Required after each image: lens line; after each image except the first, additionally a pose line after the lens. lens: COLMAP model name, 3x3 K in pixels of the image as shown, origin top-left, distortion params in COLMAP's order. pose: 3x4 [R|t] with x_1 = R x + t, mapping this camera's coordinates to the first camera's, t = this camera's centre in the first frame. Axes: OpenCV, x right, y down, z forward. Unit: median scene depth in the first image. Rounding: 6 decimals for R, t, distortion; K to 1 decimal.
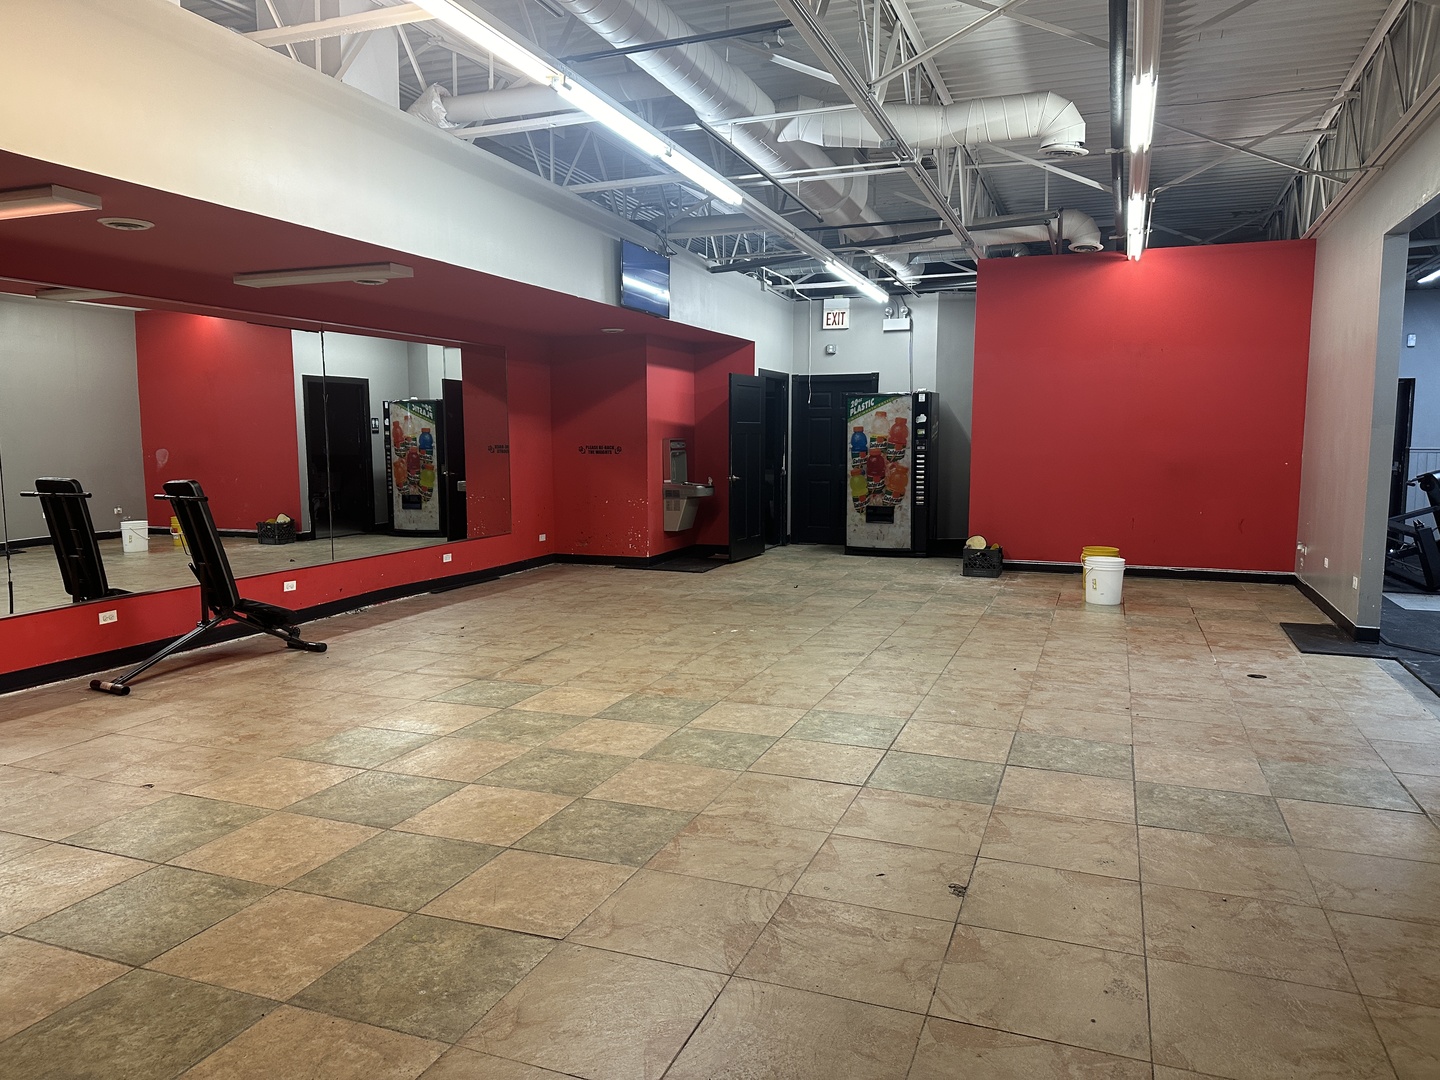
lens RADIAL K [[995.7, 0, 711.6], [0, 995.7, 539.0], [0, 0, 1]] dist [0.067564, -0.035639]
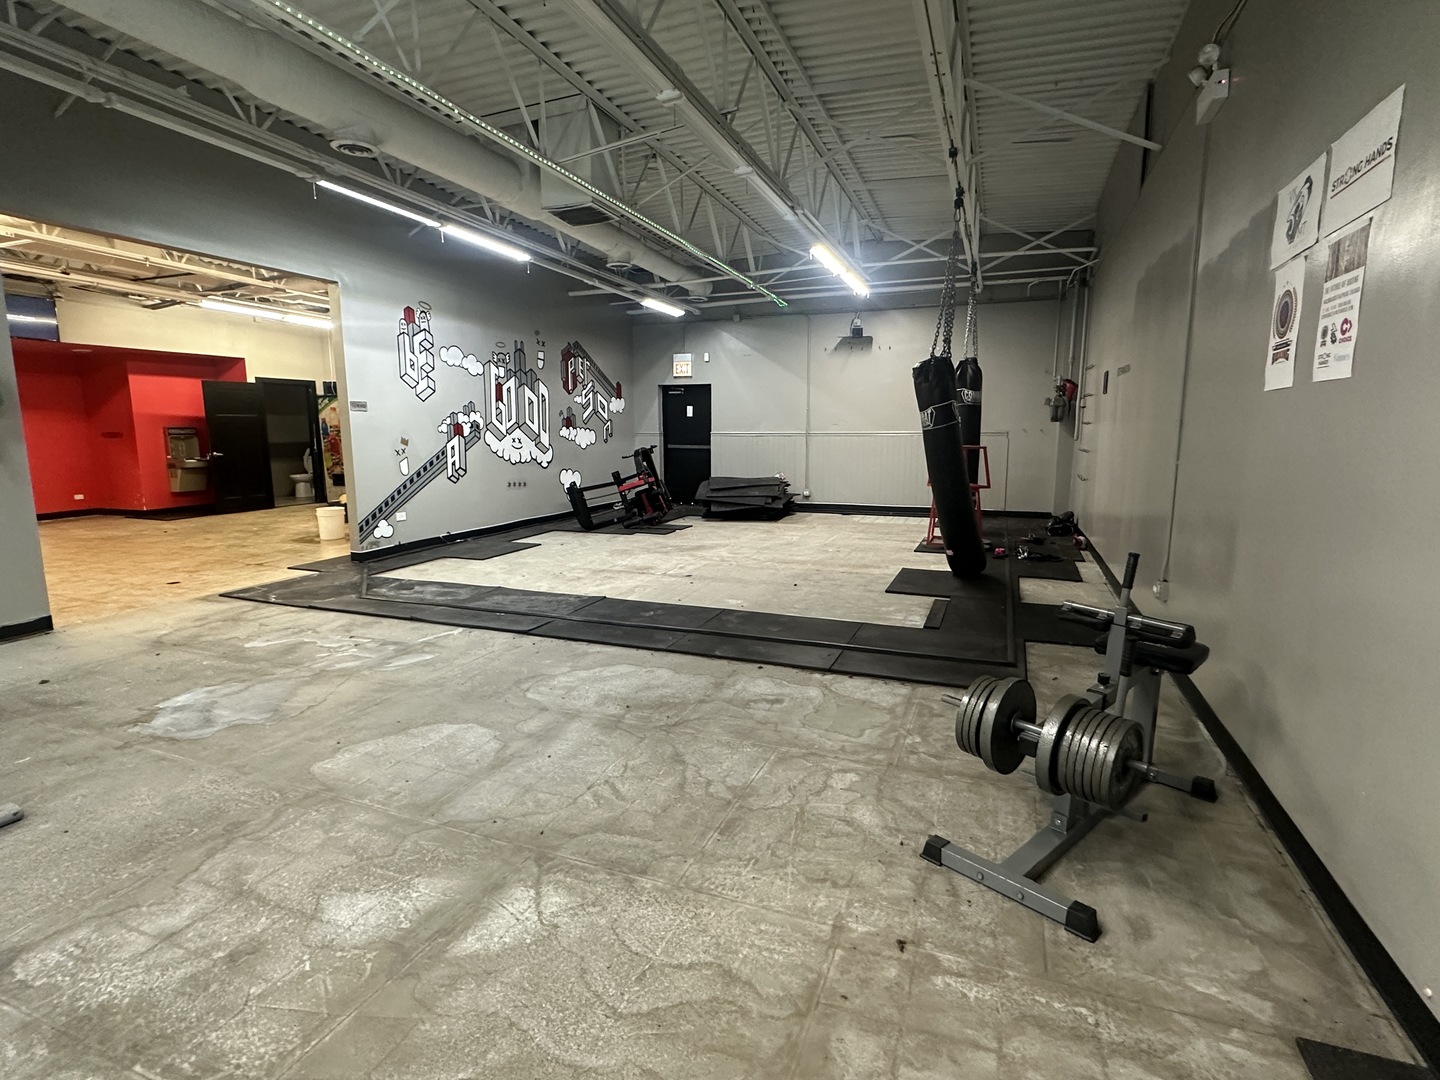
lens RADIAL K [[719.9, 0, 715.9], [0, 719.9, 540.2], [0, 0, 1]] dist [-0.003733, 0.000576]
pose [[0.999990, -0.003940, 0.001959, 1.280470], [0.003832, 0.998622, 0.052336, 0.017328], [-0.002162, -0.052328, 0.998628, -0.056320]]
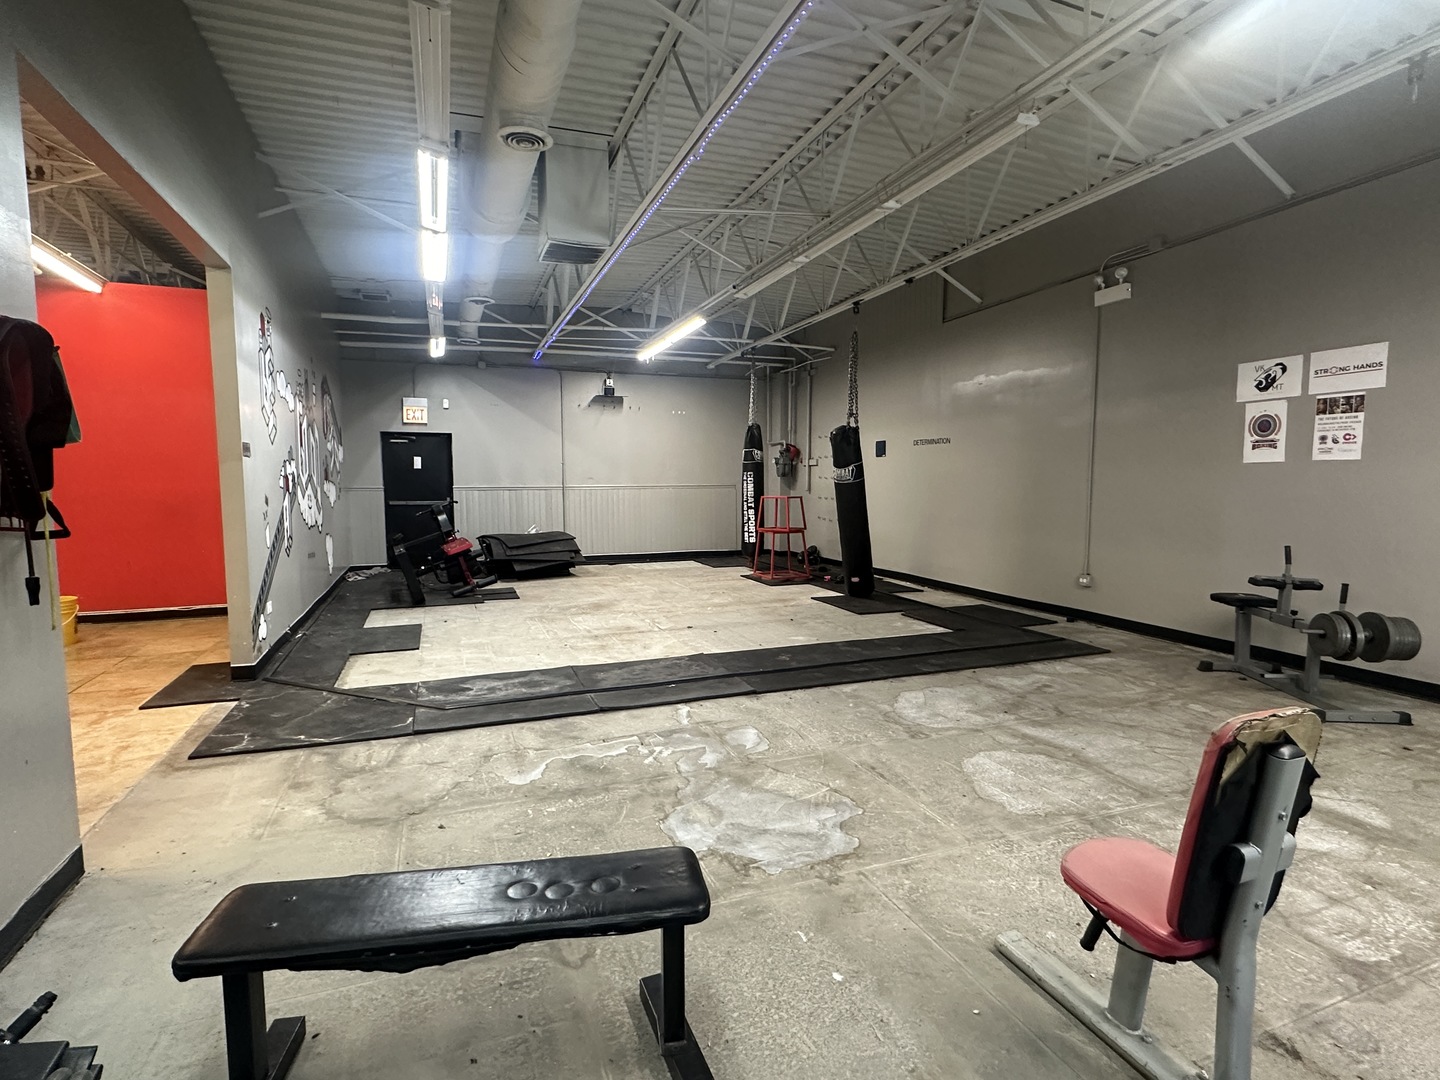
lens RADIAL K [[719.9, 0, 713.7], [0, 719.9, 546.9], [0, 0, 1]] dist [-0.003733, 0.000576]
pose [[0.734796, -0.064813, 0.675185, 0.568749], [0.071860, 0.997261, 0.017526, -0.009412], [-0.674471, 0.035641, 0.737440, 0.180078]]
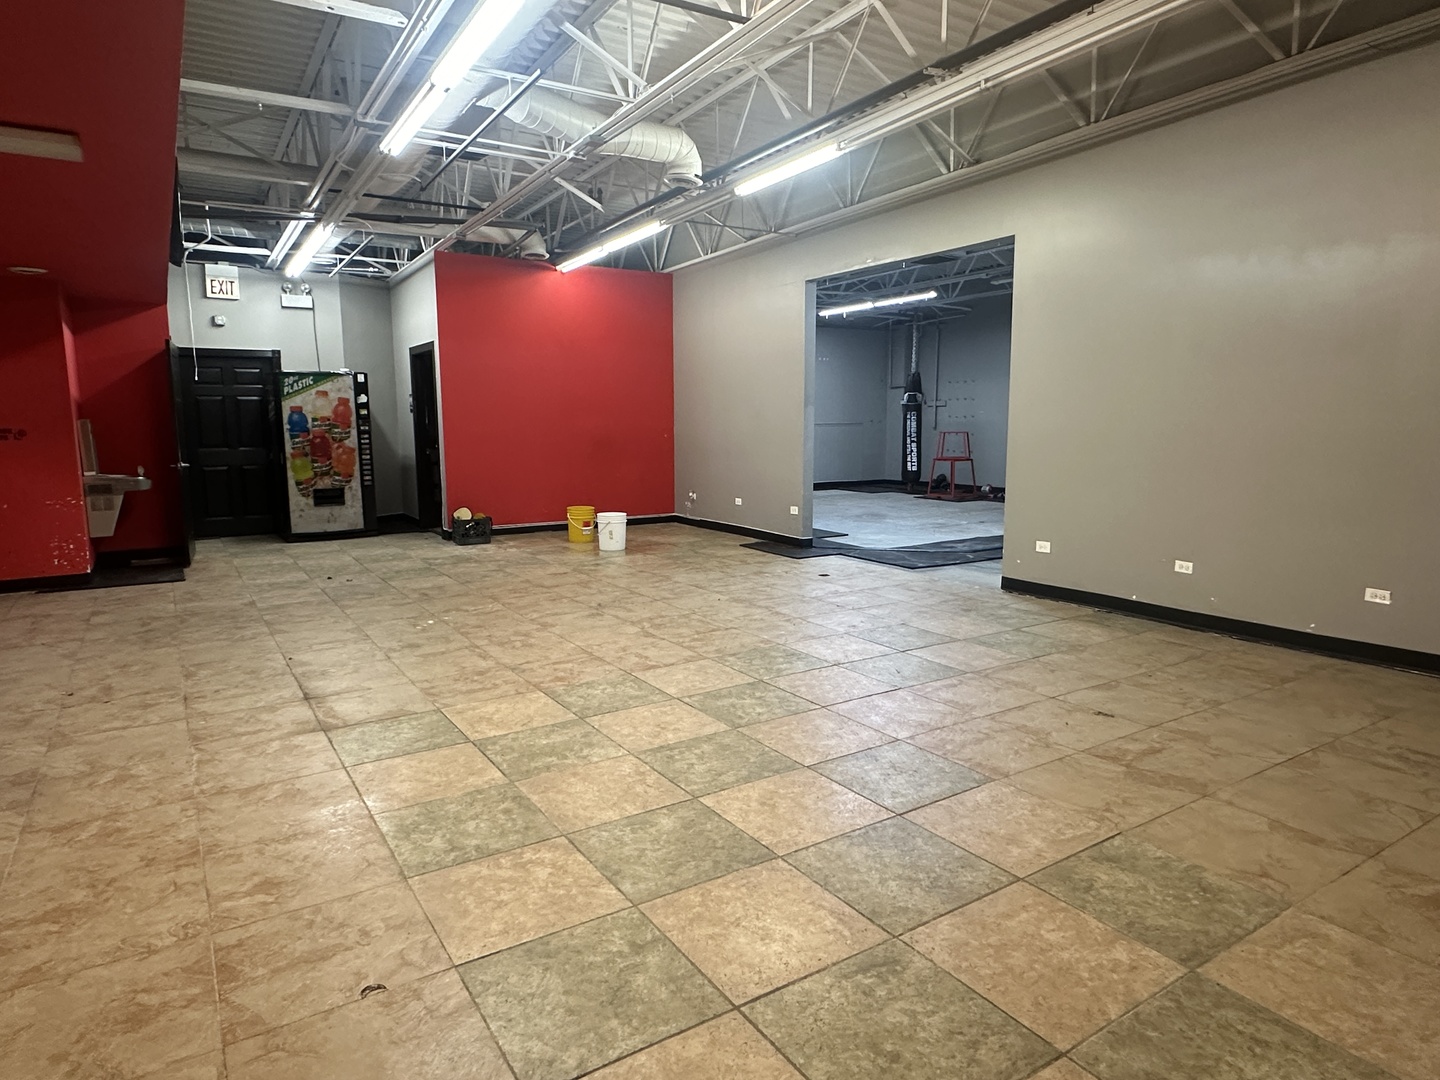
lens RADIAL K [[873.0, 0, 715.0], [0, 873.0, 543.6], [0, 0, 1]] dist [-0.001182, -0.000429]
pose [[0.588536, -0.116885, 0.799977, -0.539764], [0.089093, 0.992844, 0.079521, -0.024762], [-0.803547, 0.024471, 0.594738, 0.349631]]
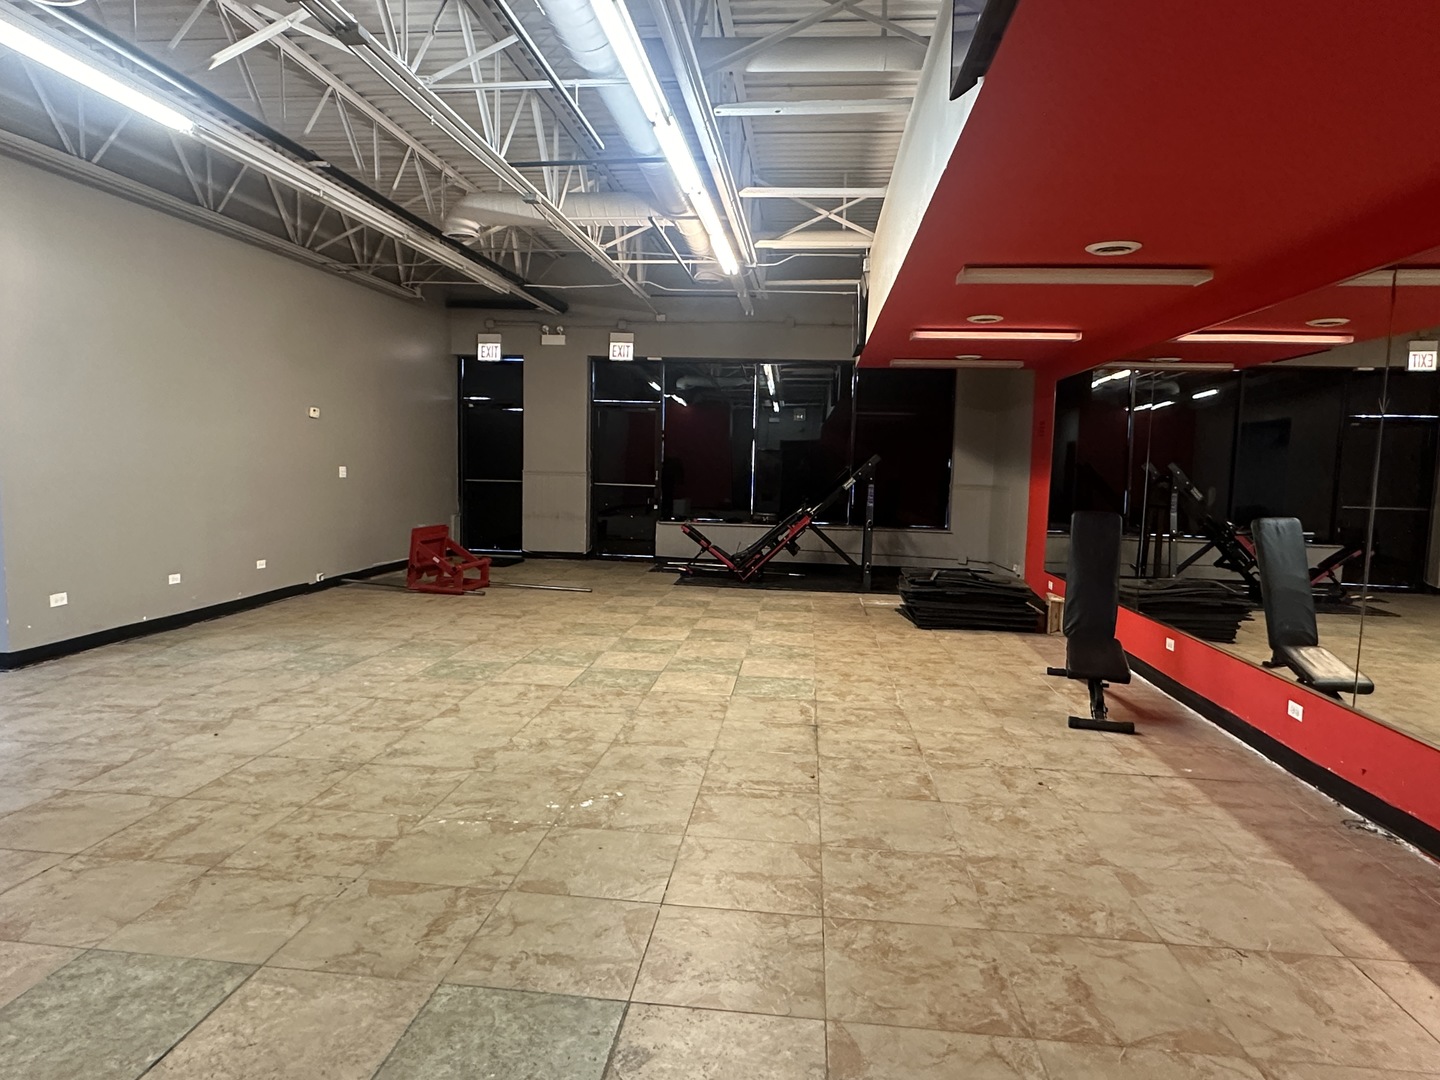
lens RADIAL K [[873.0, 0, 717.8], [0, 873.0, 545.8], [0, 0, 1]] dist [-0.001182, -0.000429]
pose [[-0.962786, 0.003944, -0.270236, 0.097812], [-0.050520, 0.979643, 0.194289, -0.172596], [0.265501, 0.200711, -0.942987, 1.689619]]
